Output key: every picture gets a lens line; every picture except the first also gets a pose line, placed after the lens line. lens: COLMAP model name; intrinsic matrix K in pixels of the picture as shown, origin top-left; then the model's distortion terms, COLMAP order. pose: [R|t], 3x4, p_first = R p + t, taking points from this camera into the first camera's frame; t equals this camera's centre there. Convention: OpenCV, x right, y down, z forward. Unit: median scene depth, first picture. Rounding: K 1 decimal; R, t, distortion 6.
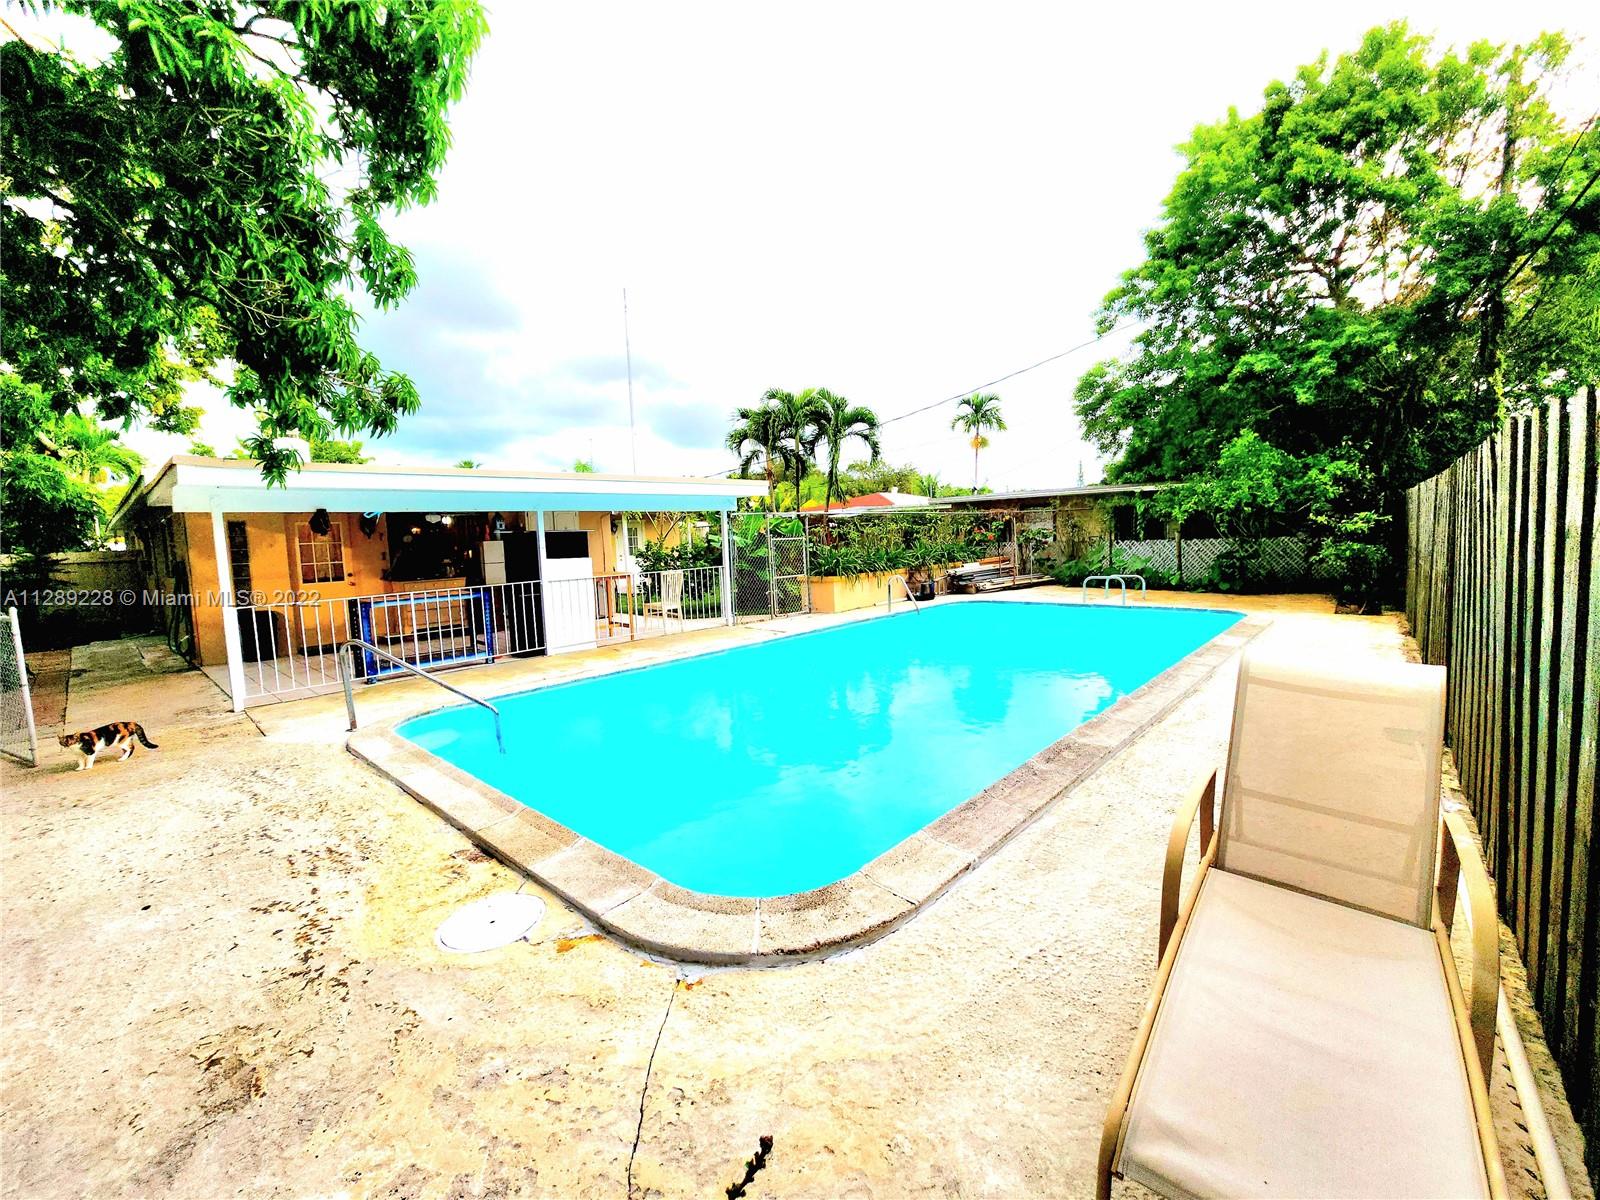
lens RADIAL K [[650.3, 0, 806.0], [0, 650.3, 588.6], [0, 0, 1]] dist [-0.004255, -0.000479]
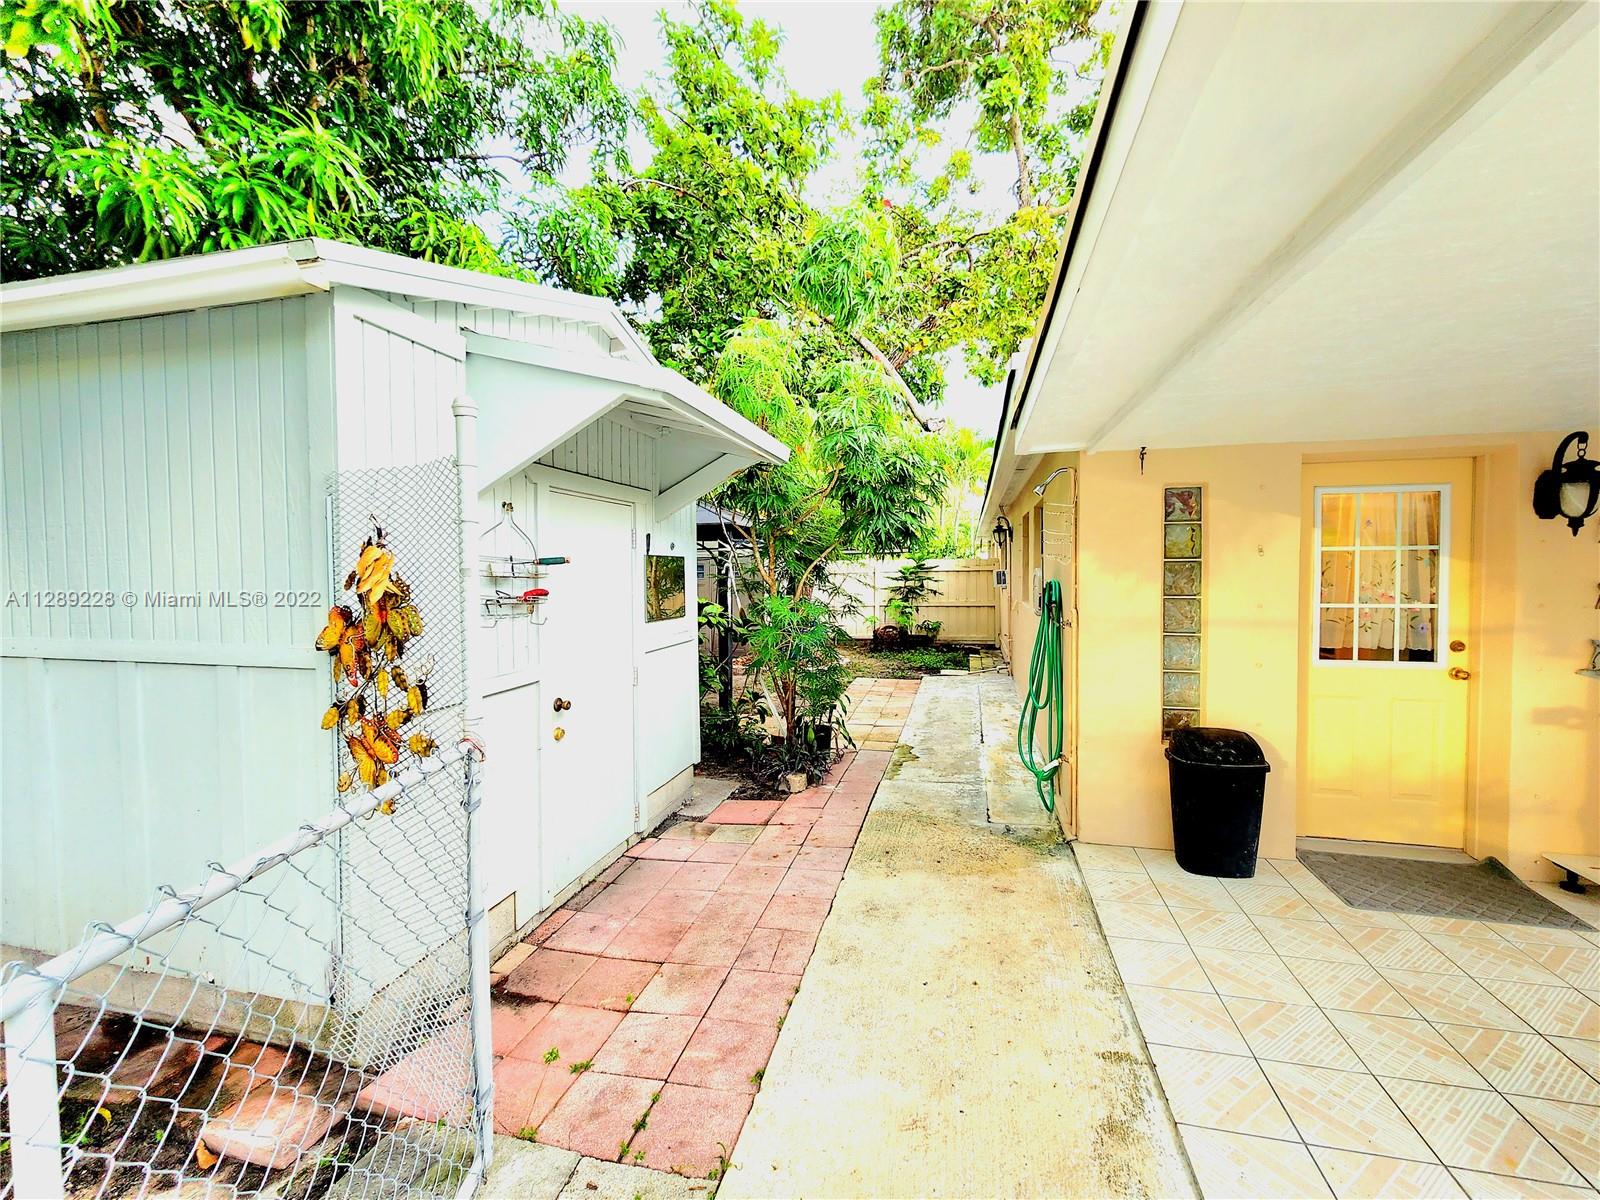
lens RADIAL K [[650.3, 0, 806.0], [0, 650.3, 588.6], [0, 0, 1]] dist [-0.004255, -0.000479]
pose [[0.445975, 0.070659, -0.892252, -0.555596], [-0.084678, 0.995739, 0.036530, -0.034009], [0.891031, 0.059263, 0.450057, 0.556651]]
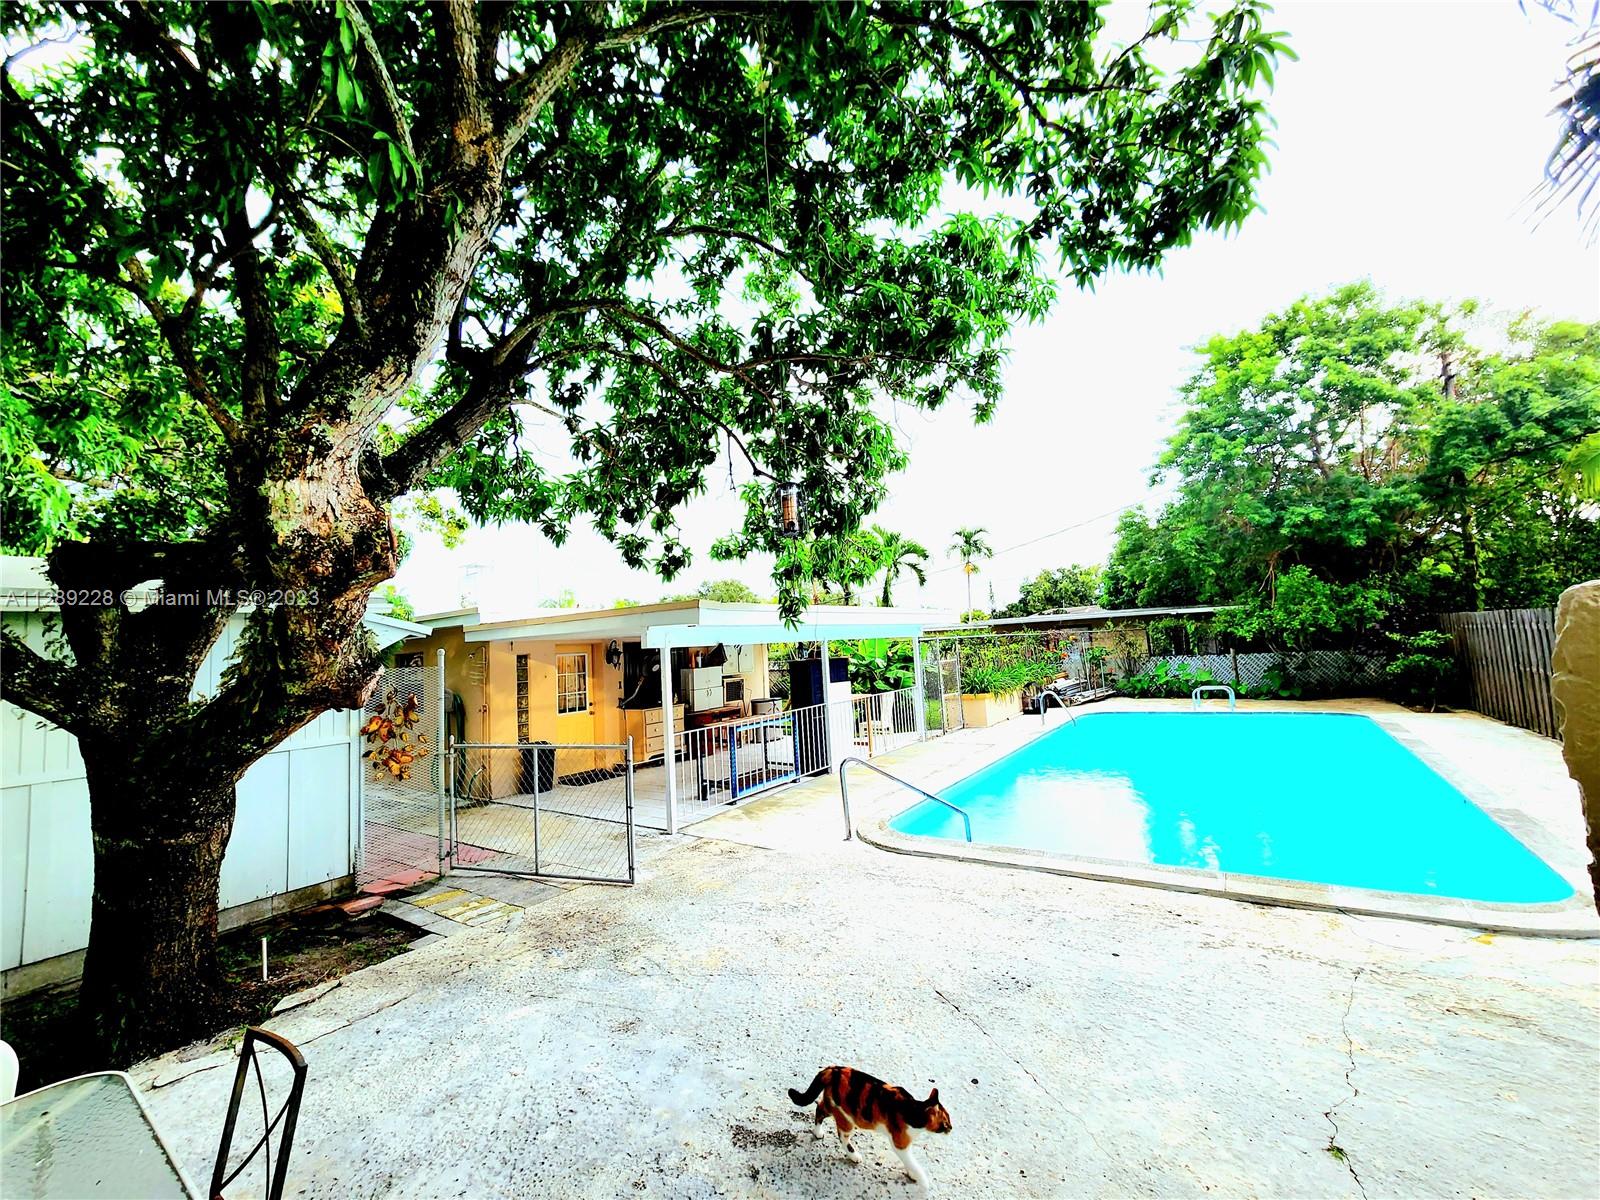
lens RADIAL K [[650.3, 0, 806.0], [0, 650.3, 588.6], [0, 0, 1]] dist [-0.004255, -0.000479]
pose [[0.991194, -0.004919, 0.132328, -0.492940], [0.028987, 0.983133, -0.180579, -0.005176], [-0.129208, 0.182824, 0.974618, -0.091896]]
